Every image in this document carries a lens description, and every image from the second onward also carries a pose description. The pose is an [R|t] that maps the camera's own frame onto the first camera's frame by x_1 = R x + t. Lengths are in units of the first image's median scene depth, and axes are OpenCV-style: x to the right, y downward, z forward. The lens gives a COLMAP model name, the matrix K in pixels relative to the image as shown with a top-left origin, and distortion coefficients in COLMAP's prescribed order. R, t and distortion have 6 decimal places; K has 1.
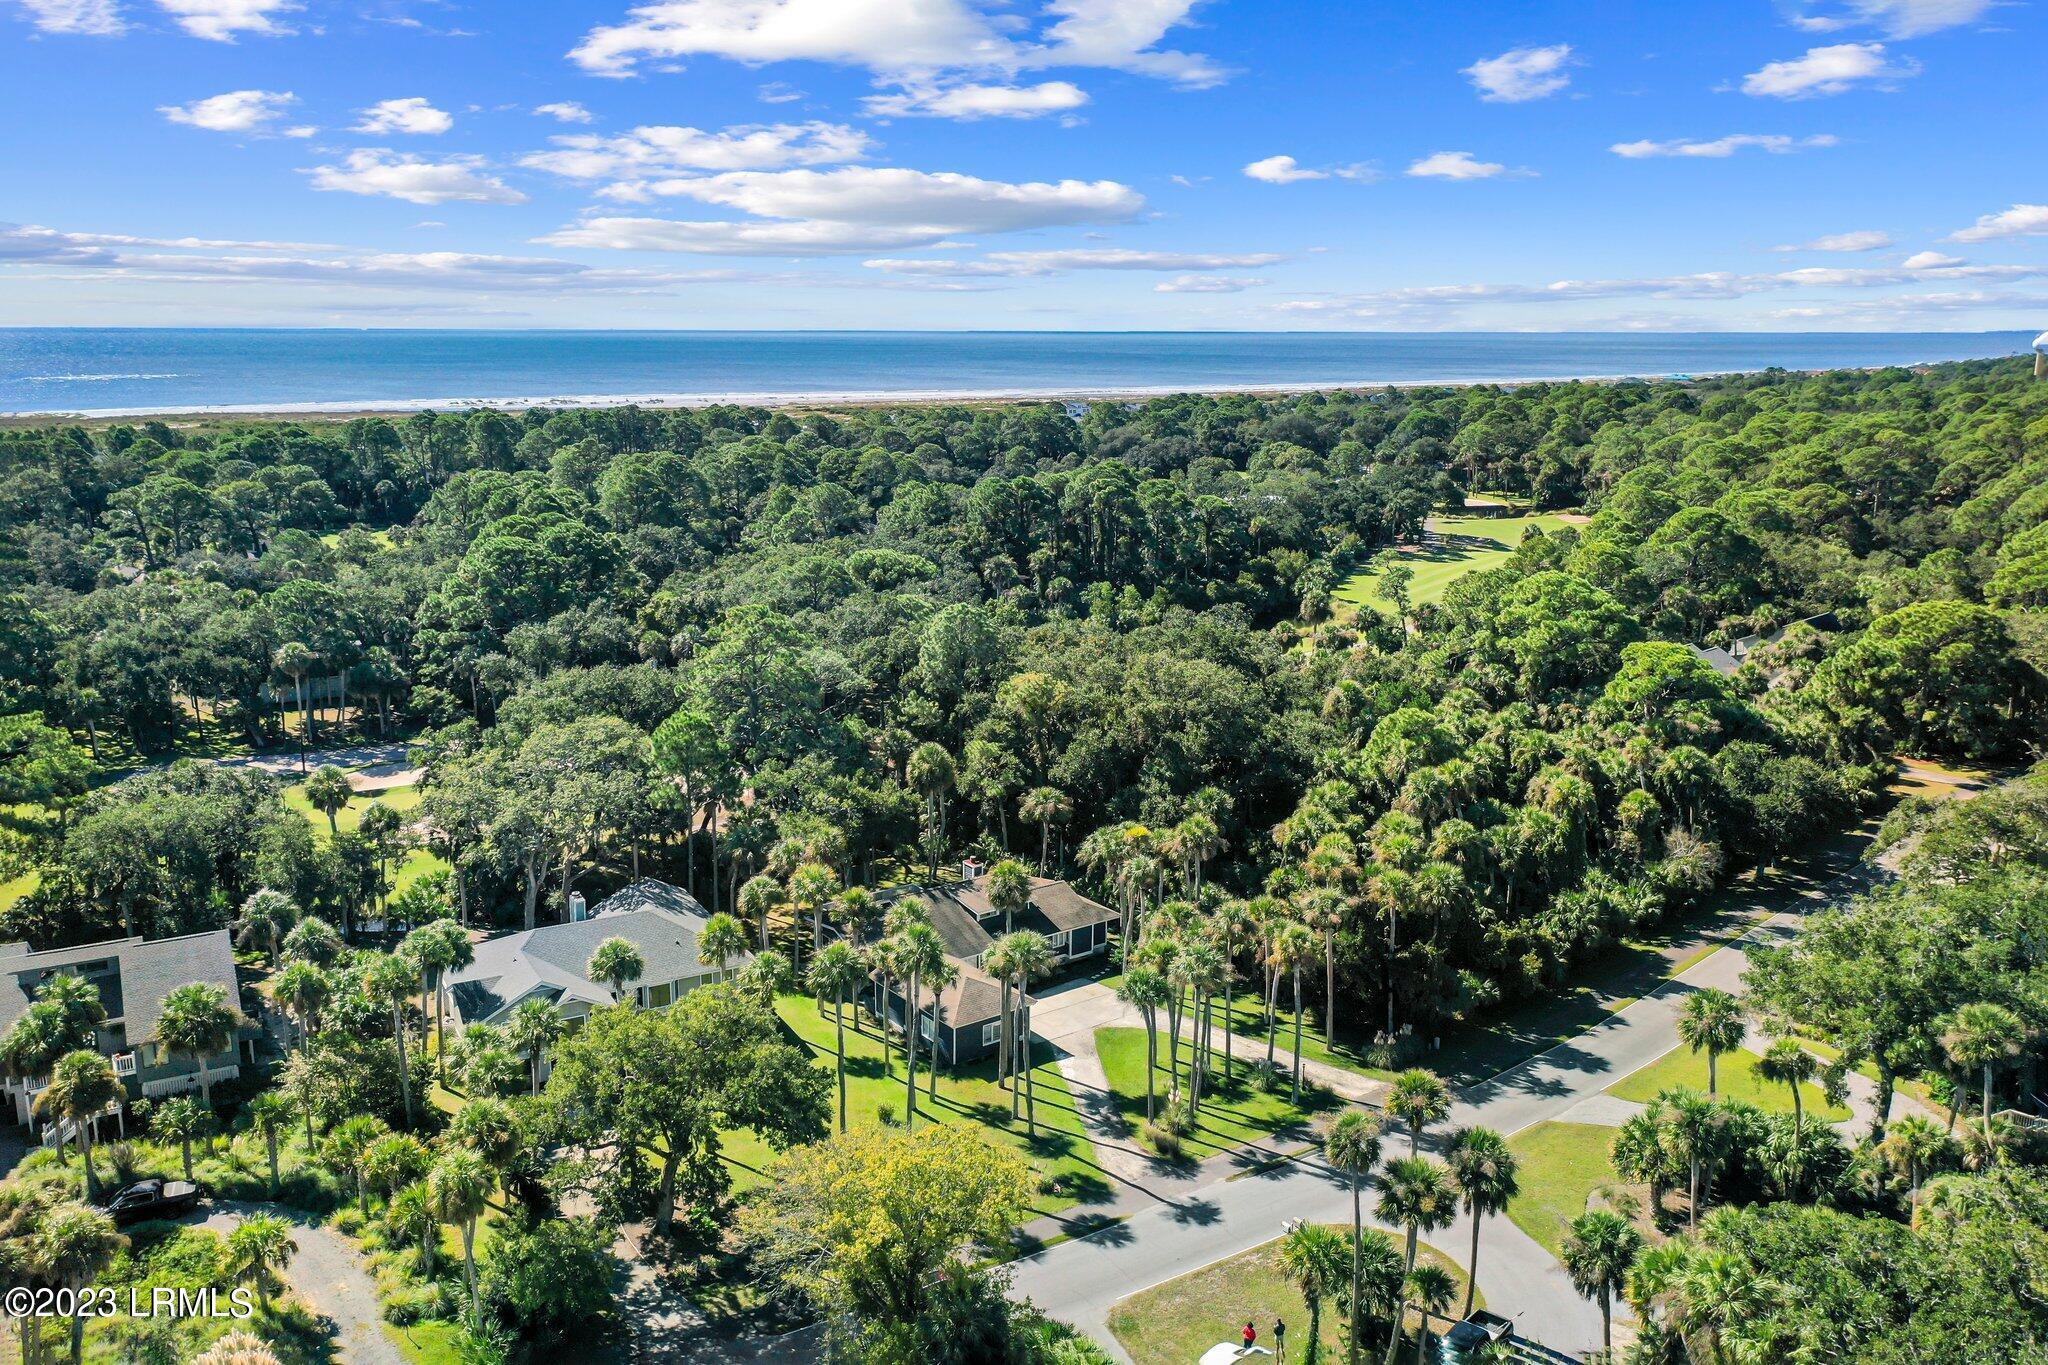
lens RADIAL K [[1616.1, 0, 1021.3], [0, 1616.1, 682.6], [0, 0, 1]] dist [-0.000020, 0.007809]
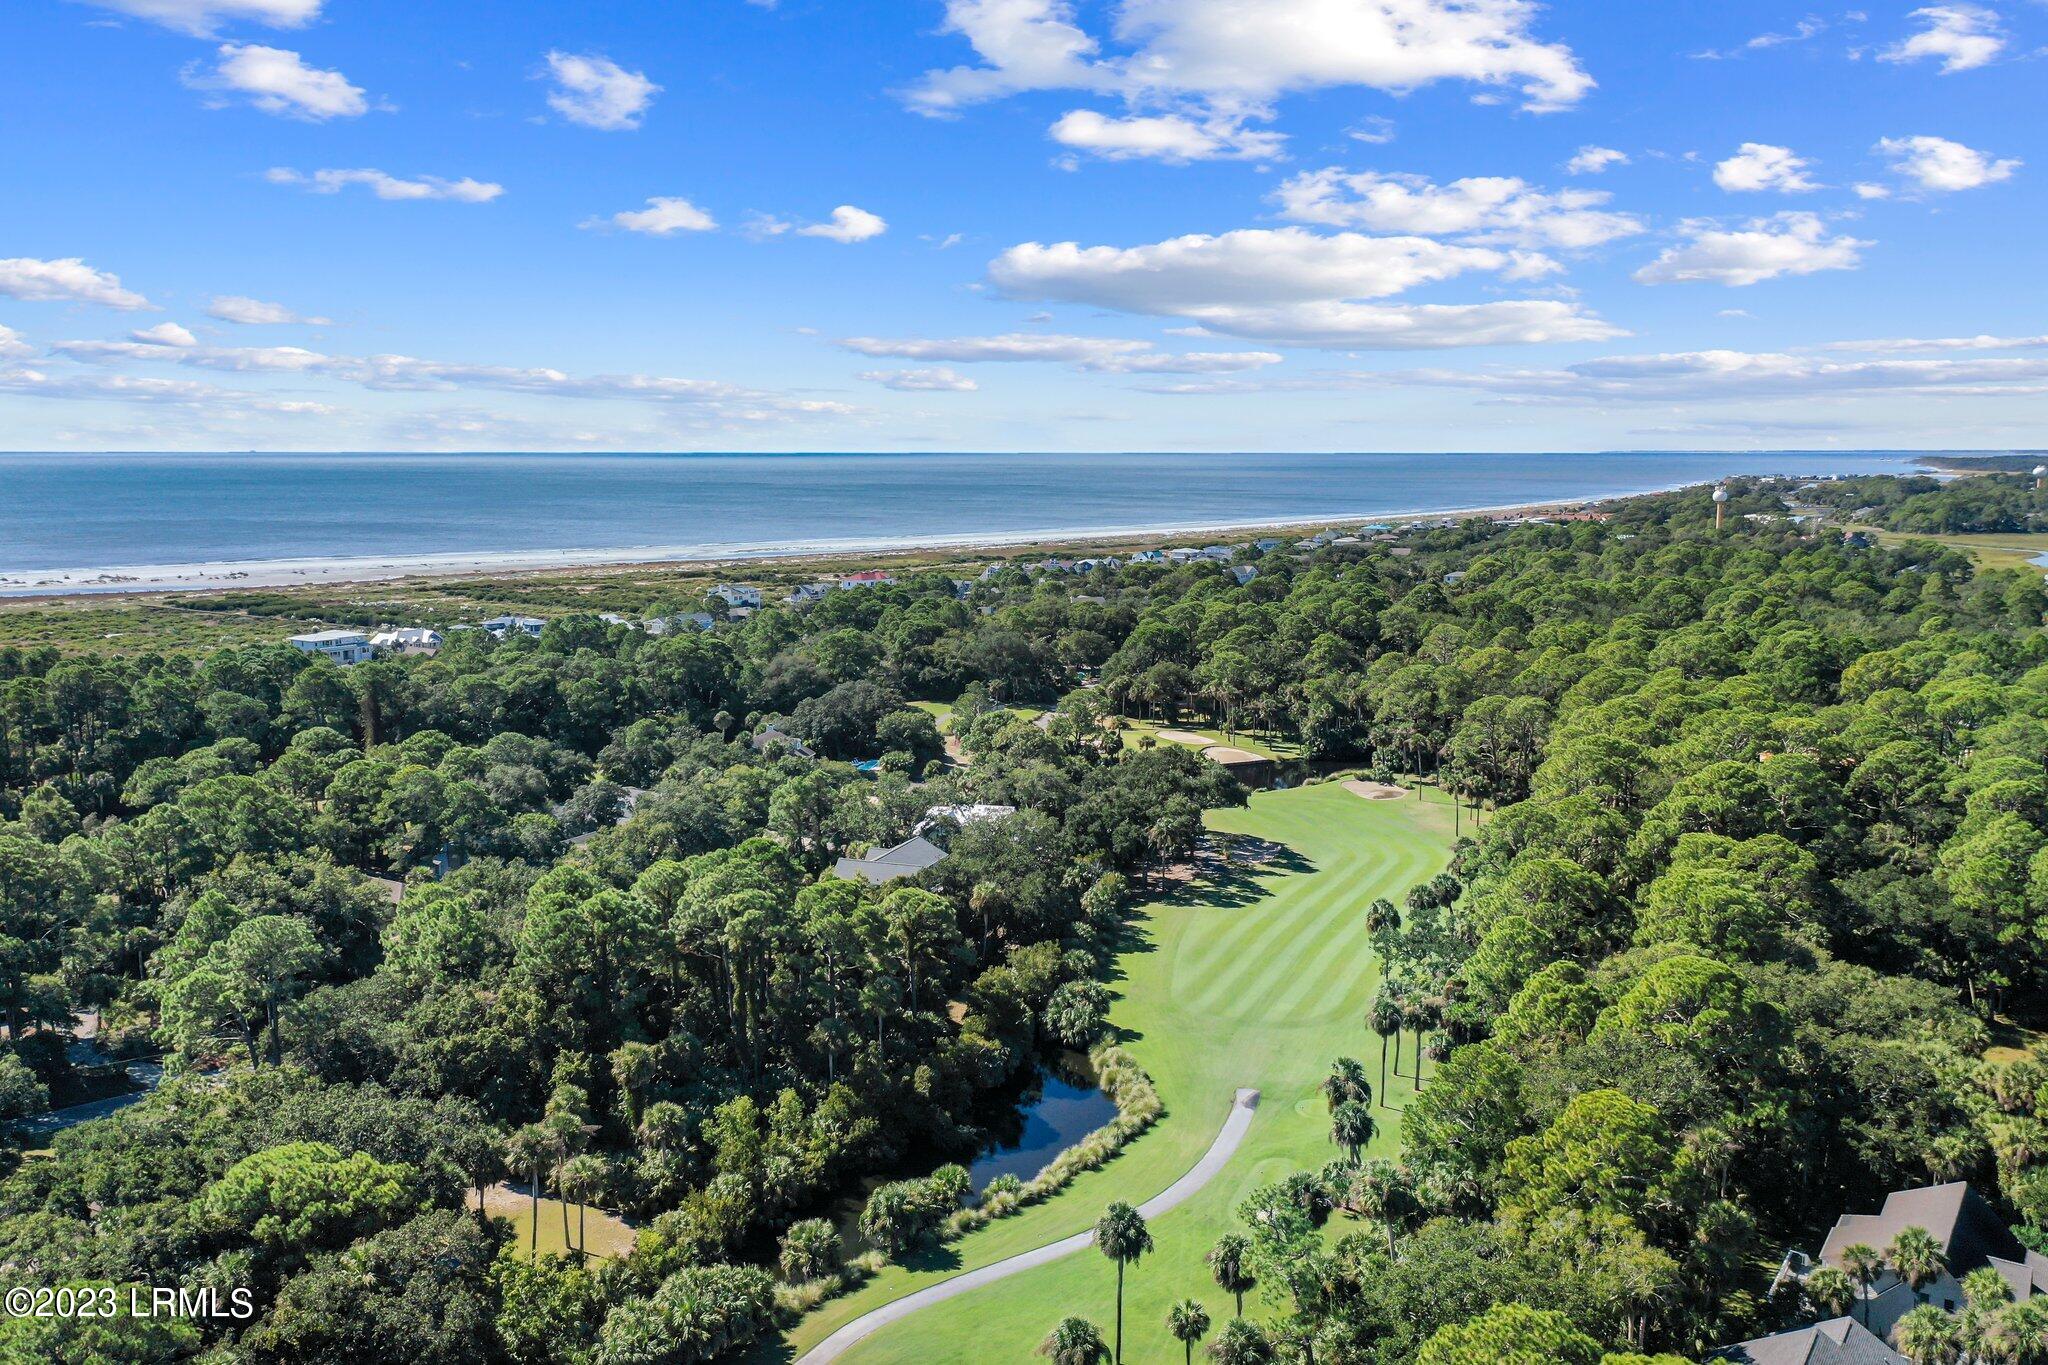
lens RADIAL K [[1616.1, 0, 1025.8], [0, 1616.1, 680.7], [0, 0, 1]] dist [-0.000020, 0.007809]
pose [[0.981254, -0.029651, 0.190426, 0.032321], [0.043240, 0.996774, -0.067609, -0.121001], [-0.187807, 0.074576, 0.979371, 0.281375]]
